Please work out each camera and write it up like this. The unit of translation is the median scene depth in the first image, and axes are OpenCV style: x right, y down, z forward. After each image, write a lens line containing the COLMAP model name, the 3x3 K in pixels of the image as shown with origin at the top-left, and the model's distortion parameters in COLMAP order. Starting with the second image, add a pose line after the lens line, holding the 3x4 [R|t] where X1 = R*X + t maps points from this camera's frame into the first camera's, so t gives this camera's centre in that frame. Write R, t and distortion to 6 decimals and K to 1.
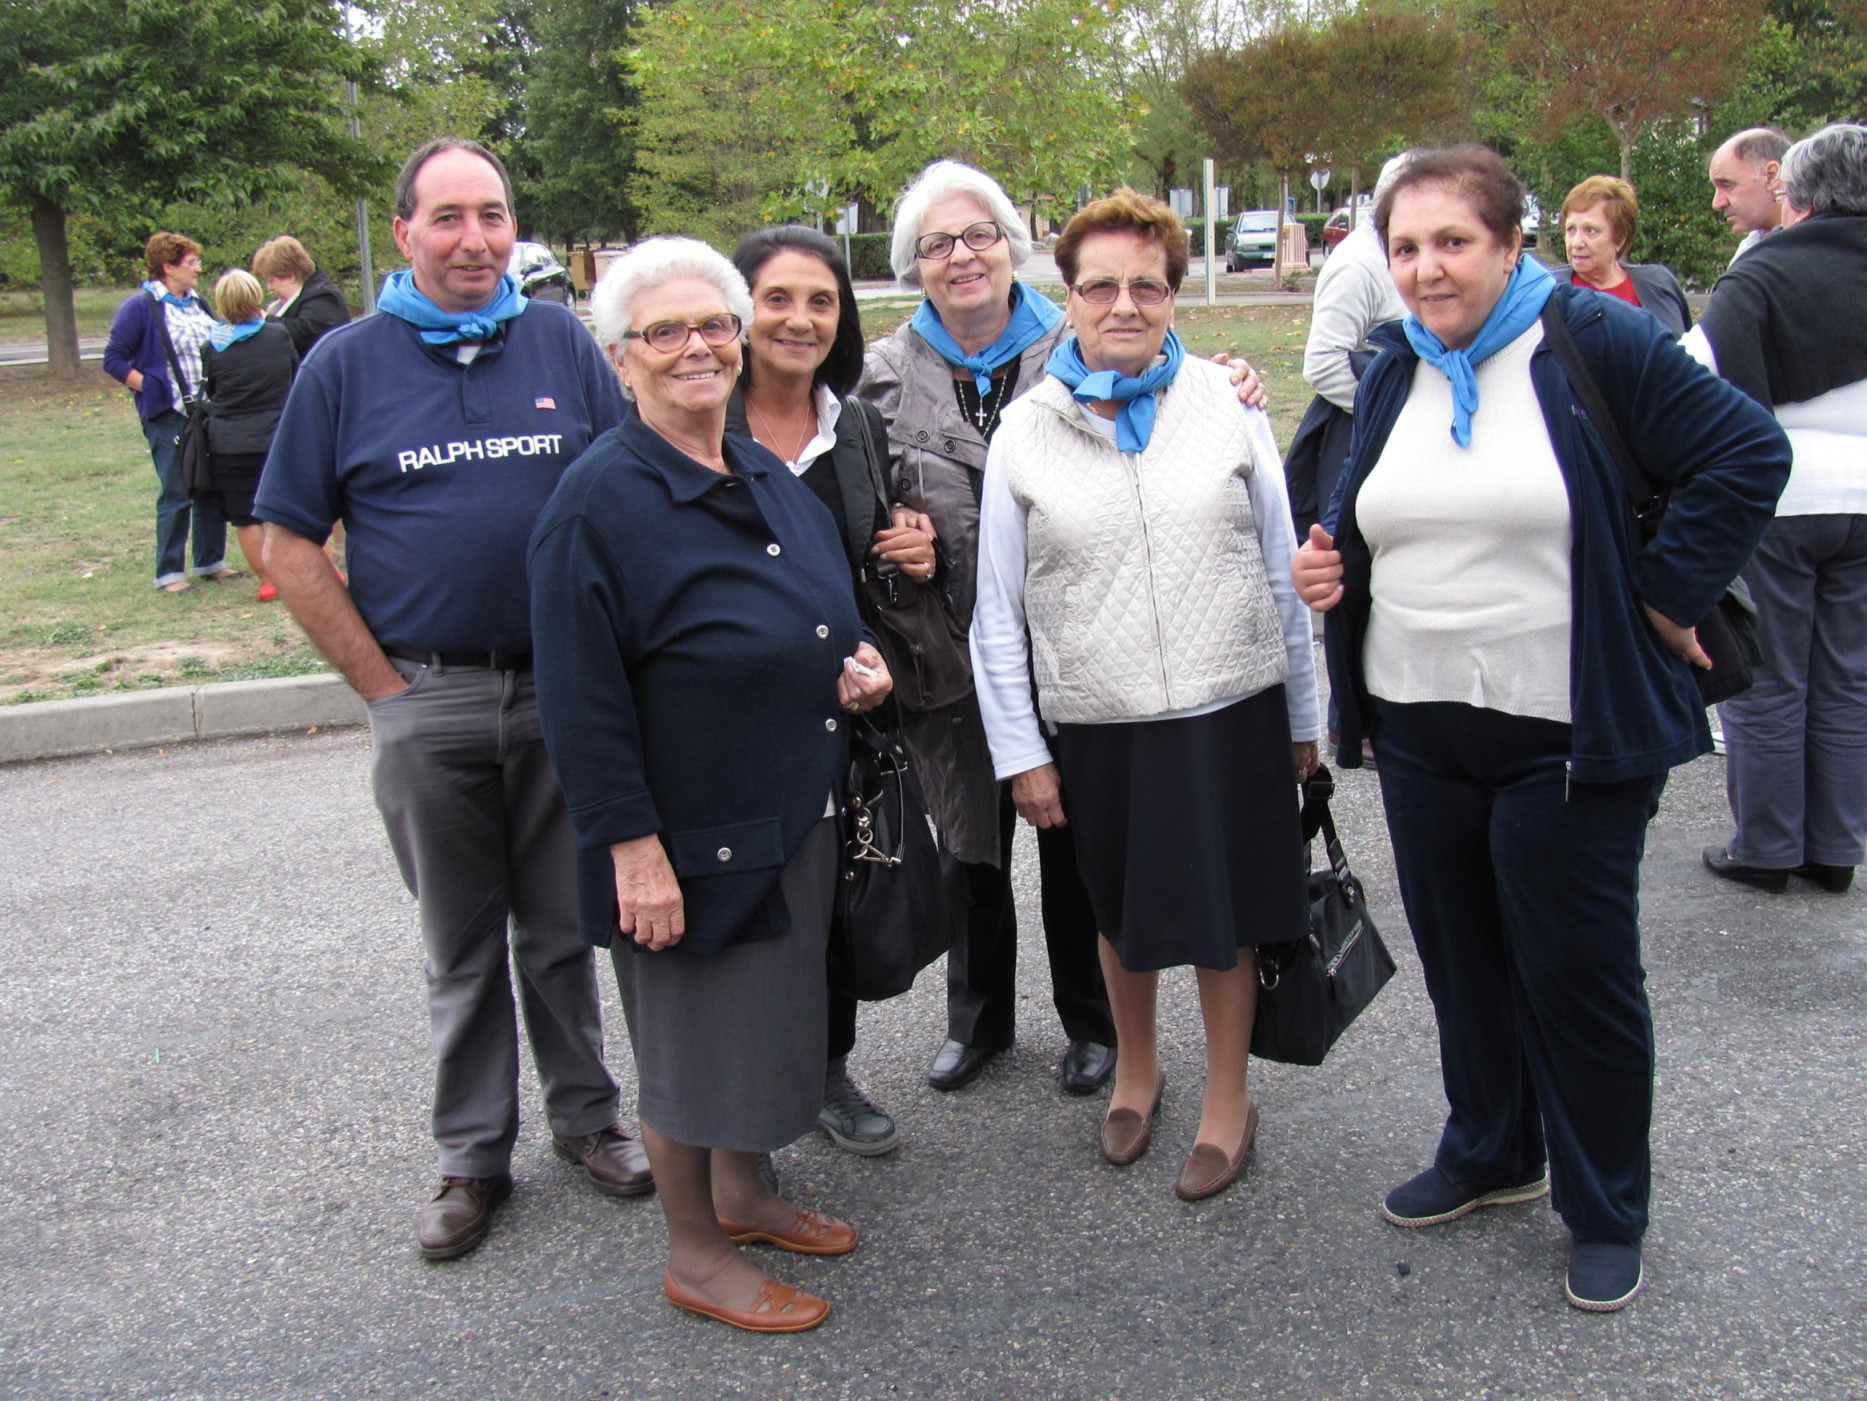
lens RADIAL K [[1964.6, 0, 933.5], [0, 1964.6, 700.5], [0, 0, 1]] dist [-0.232672, 0.310524]
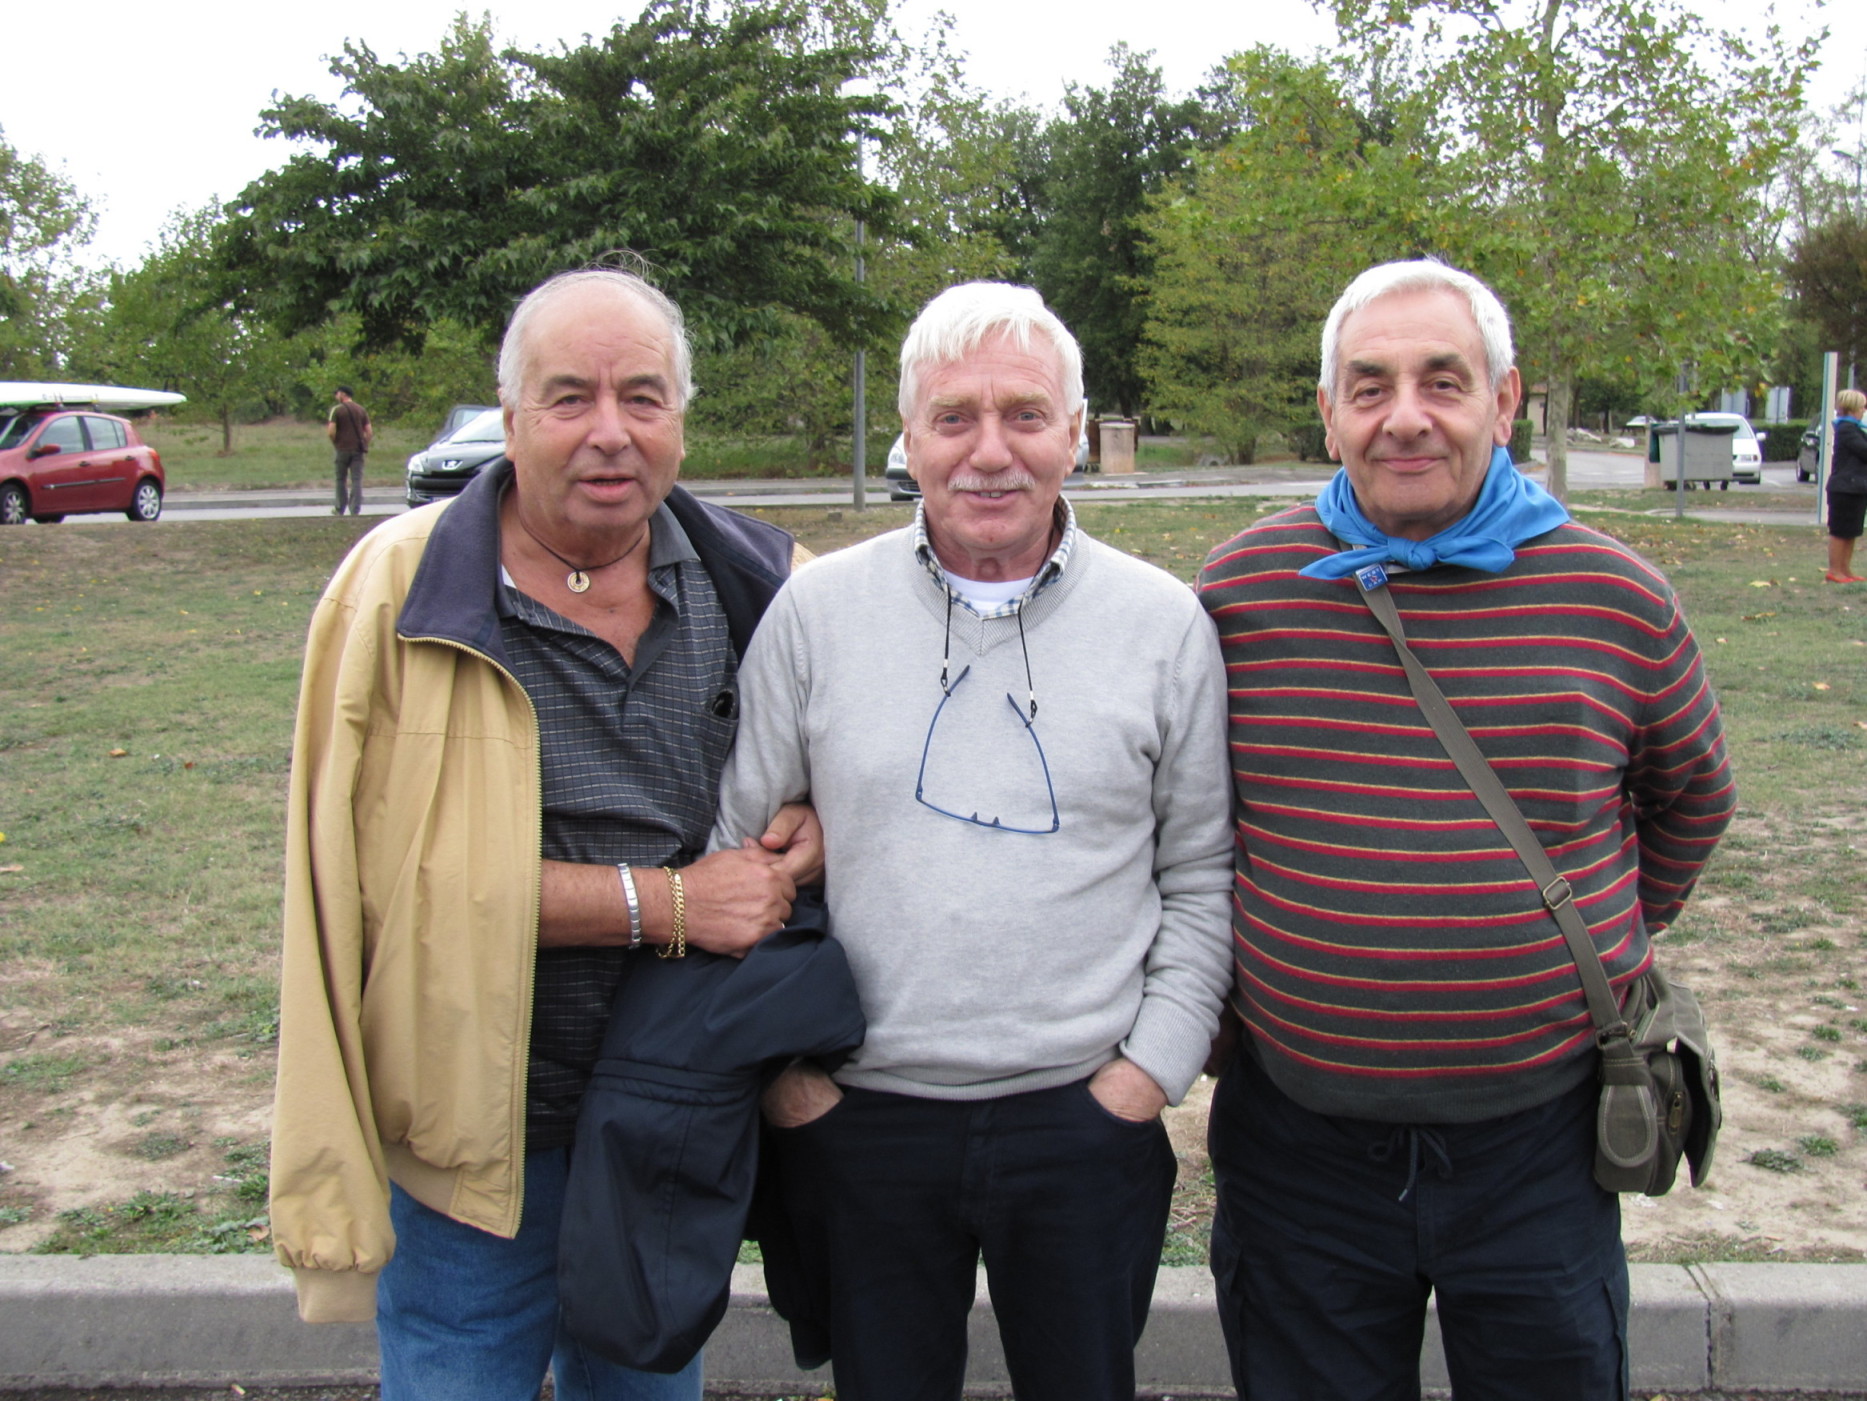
lens RADIAL K [[1964.6, 0, 933.5], [0, 1964.6, 700.5], [0, 0, 1]] dist [-0.232672, 0.310524]
pose [[0.969228, 0.071545, -0.235537, -0.045334], [-0.092060, 0.992751, -0.077272, -0.037282], [0.228301, 0.096578, 0.968789, 0.158675]]
